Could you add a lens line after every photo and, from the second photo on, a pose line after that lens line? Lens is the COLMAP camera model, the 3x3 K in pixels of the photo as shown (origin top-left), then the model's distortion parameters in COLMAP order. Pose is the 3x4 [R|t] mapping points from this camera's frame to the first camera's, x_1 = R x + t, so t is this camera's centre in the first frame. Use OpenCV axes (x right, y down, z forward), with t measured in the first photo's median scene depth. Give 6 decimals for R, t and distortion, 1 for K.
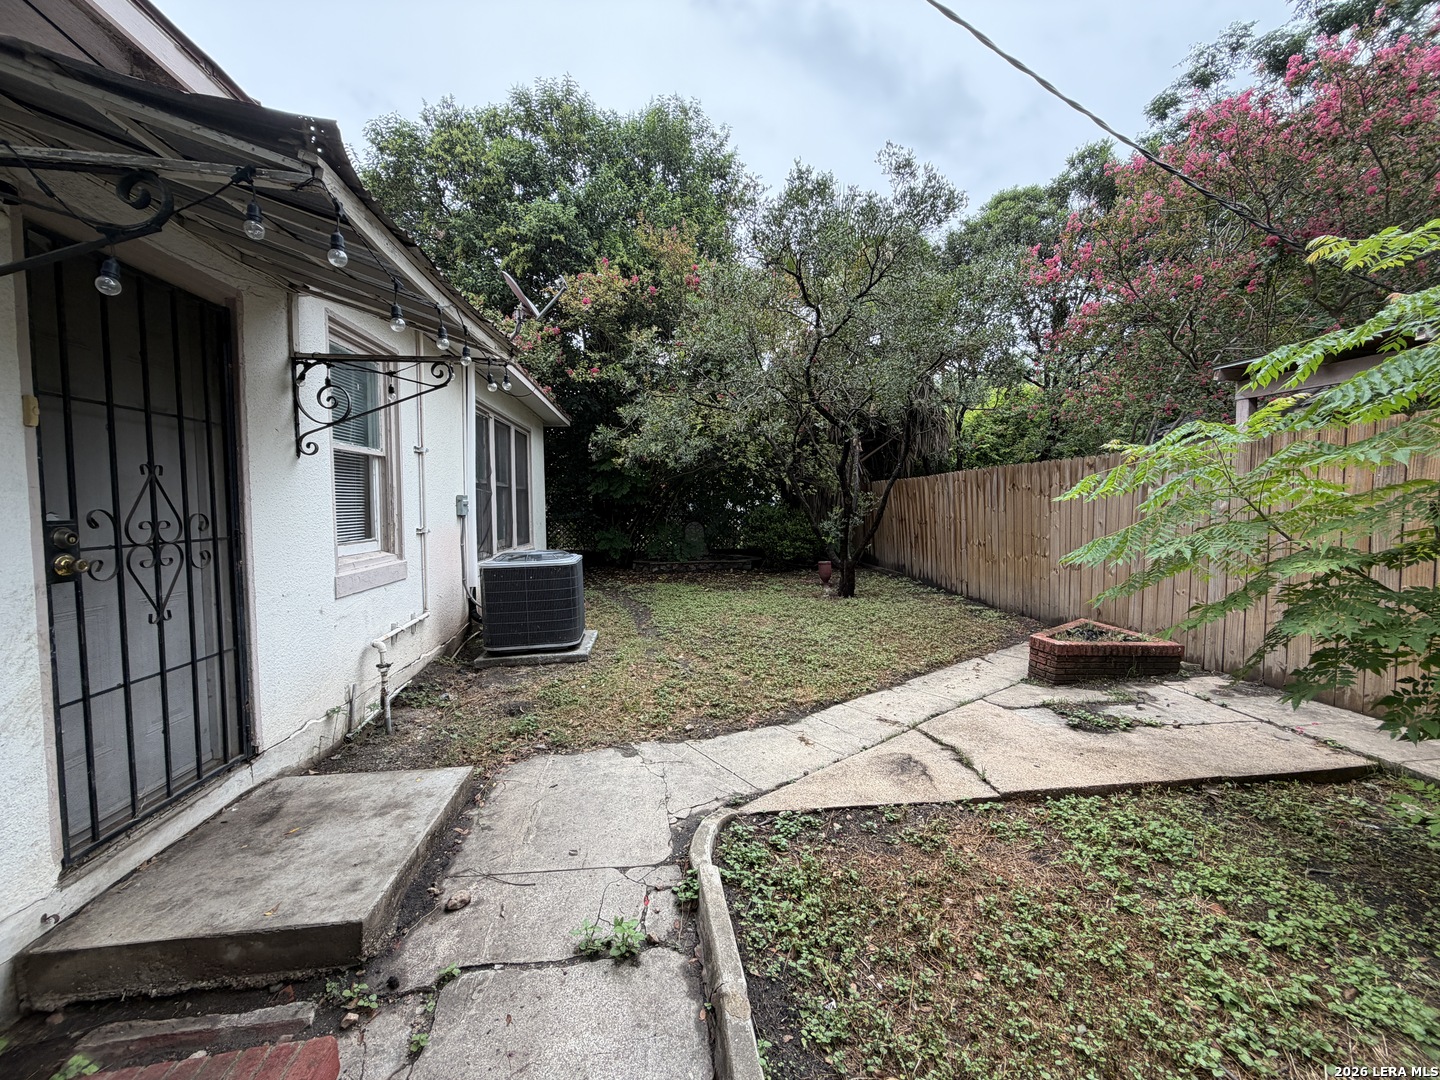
lens RADIAL K [[574.2, 0, 717.1], [0, 574.2, 539.5], [0, 0, 1]] dist [0.007182, -0.000064]
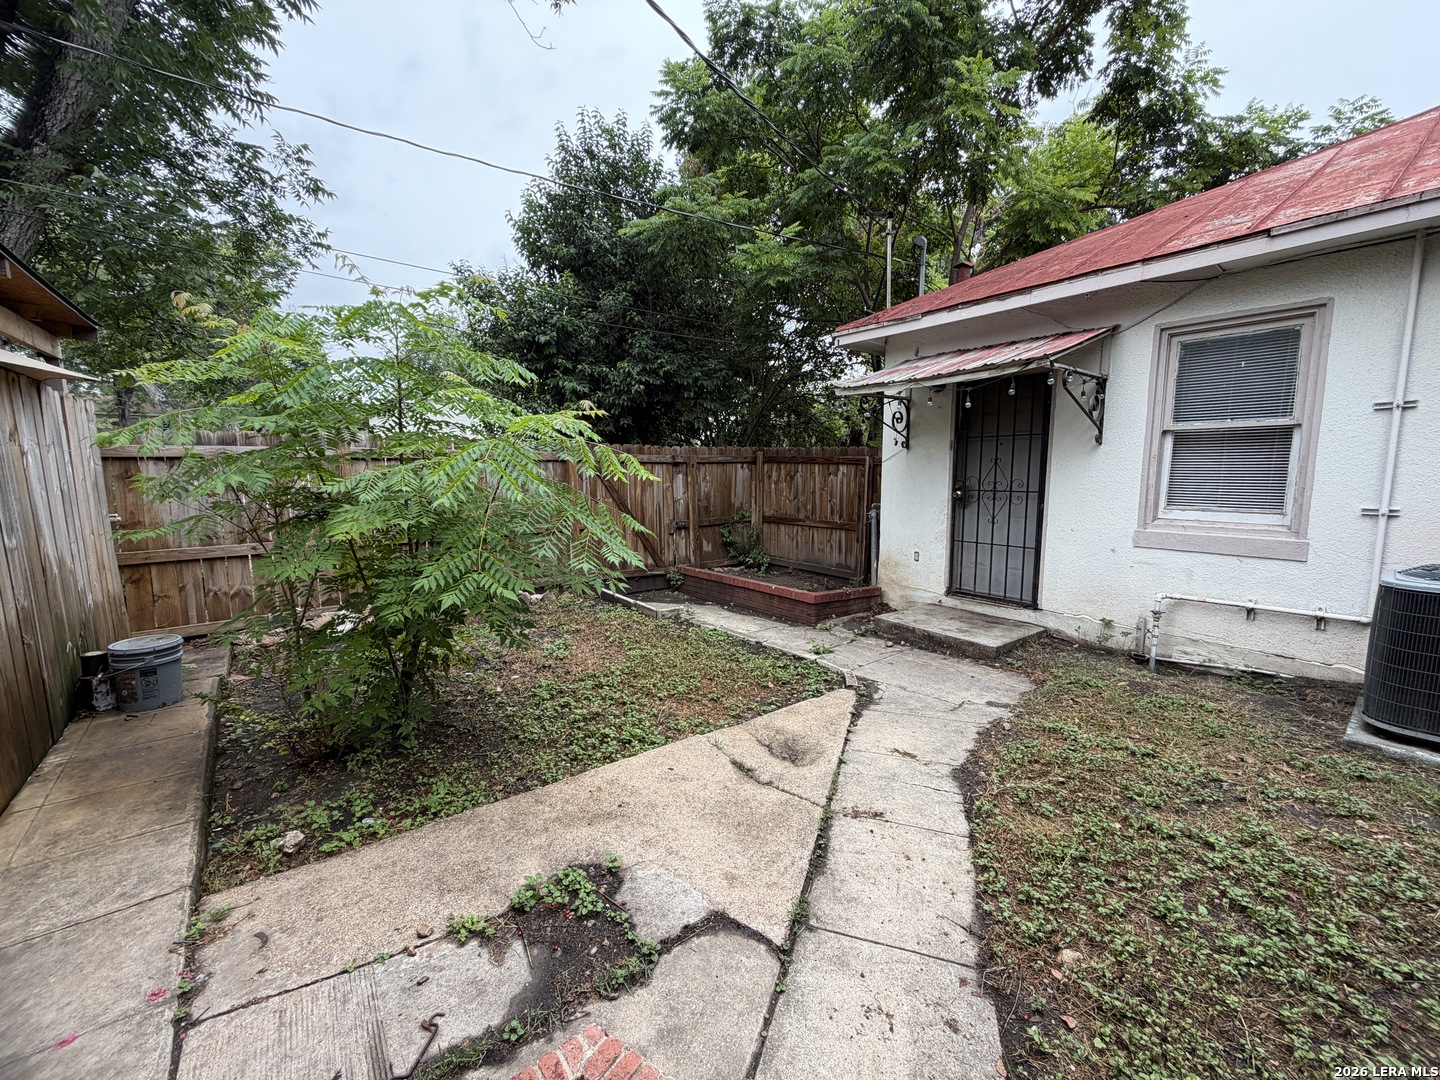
lens RADIAL K [[574.2, 0, 717.1], [0, 574.2, 539.5], [0, 0, 1]] dist [0.007182, -0.000064]
pose [[-0.841186, 0.069874, -0.536213, 0.879890], [-0.028979, 0.984366, 0.173734, -0.118601], [0.539969, 0.161682, -0.826010, 1.593563]]
